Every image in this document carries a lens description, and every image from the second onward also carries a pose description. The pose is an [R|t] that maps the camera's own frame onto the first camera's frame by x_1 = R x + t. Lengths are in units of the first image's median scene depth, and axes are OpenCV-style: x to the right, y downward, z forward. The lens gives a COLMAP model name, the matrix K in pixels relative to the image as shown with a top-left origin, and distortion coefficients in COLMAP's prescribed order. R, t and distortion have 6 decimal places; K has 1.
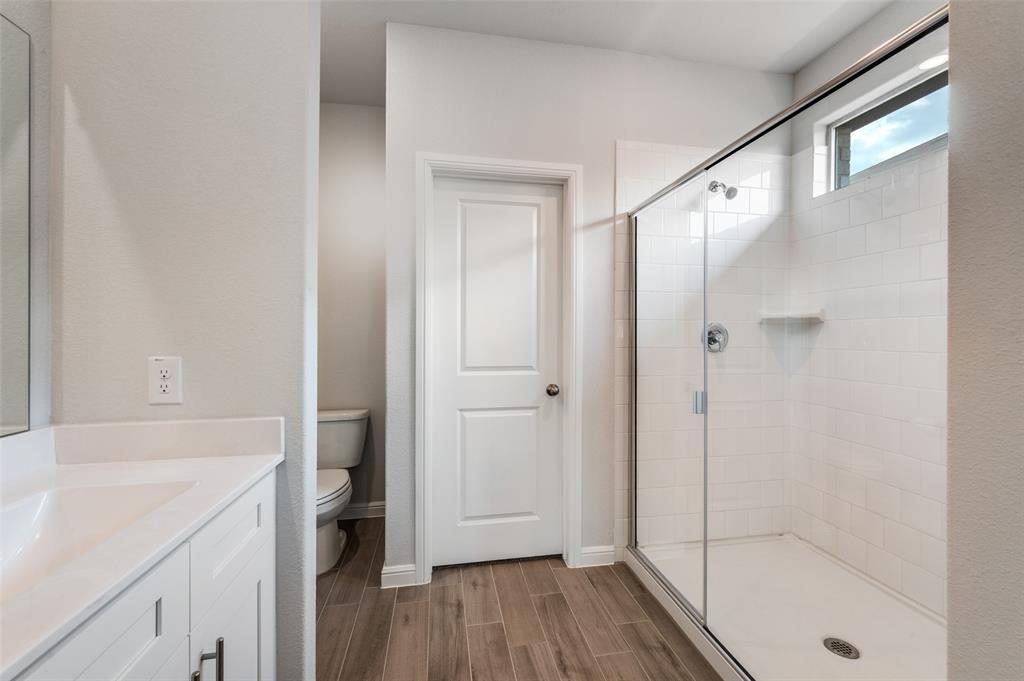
lens RADIAL K [[417.0, 0, 512.3], [0, 417.0, 335.0], [0, 0, 1]] dist [-0.001965, 0.000157]
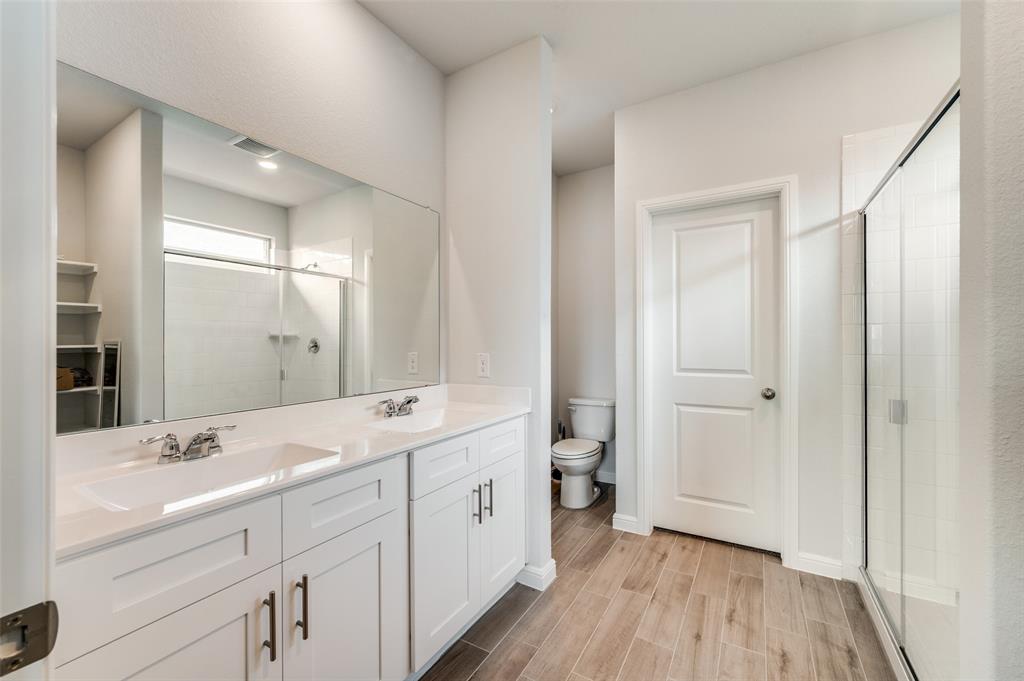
lens RADIAL K [[411.7, 0, 511.8], [0, 411.7, 342.4], [0, 0, 1]] dist [0.001457, 0.000093]
pose [[0.752478, -0.005291, -0.658596, 0.304936], [0.004967, 0.999985, -0.002358, 0.001729], [0.658599, -0.001497, 0.752493, -0.214176]]
